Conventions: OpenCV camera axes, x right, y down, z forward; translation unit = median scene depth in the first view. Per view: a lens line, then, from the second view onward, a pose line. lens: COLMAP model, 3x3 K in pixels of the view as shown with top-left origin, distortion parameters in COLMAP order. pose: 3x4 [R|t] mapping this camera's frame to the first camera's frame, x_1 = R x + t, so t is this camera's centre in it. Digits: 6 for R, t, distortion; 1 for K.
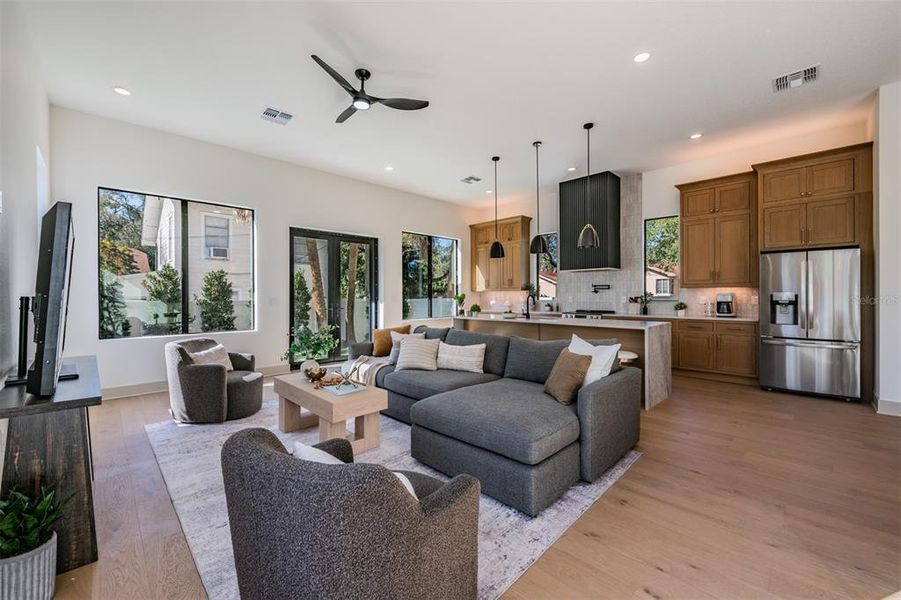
lens RADIAL K [[358.1, 0, 451.8], [0, 358.1, 298.0], [0, 0, 1]] dist [-0.010179, 0.000126]
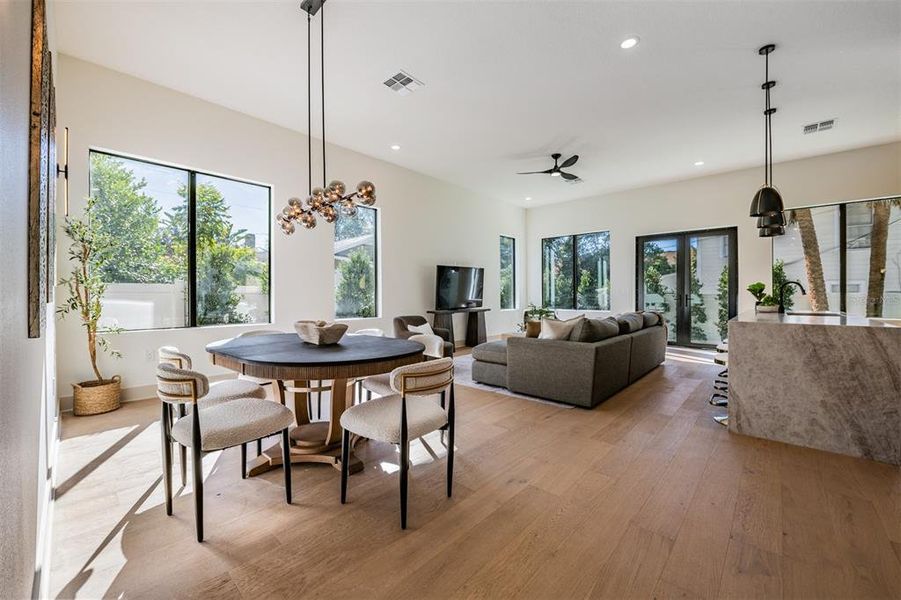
lens RADIAL K [[358.1, 0, 448.0], [0, 358.1, 295.9], [0, 0, 1]] dist [-0.010179, 0.000126]
pose [[0.045350, 0.007093, -0.998946, 0.921304], [-0.005825, 0.999960, 0.006836, 0.018109], [0.998954, 0.005509, 0.045389, 0.266316]]
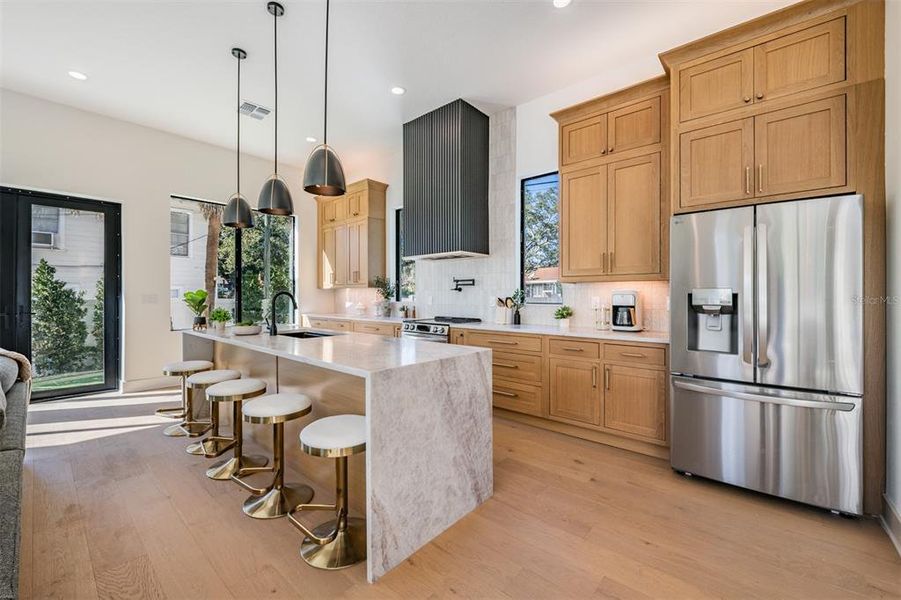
lens RADIAL K [[358.1, 0, 446.9], [0, 358.1, 298.1], [0, 0, 1]] dist [-0.010179, 0.000126]
pose [[0.997193, 0.003848, 0.074776, 0.432262], [-0.003833, 0.999993, -0.000334, -0.001487], [-0.074777, 0.000046, 0.997200, 0.433540]]
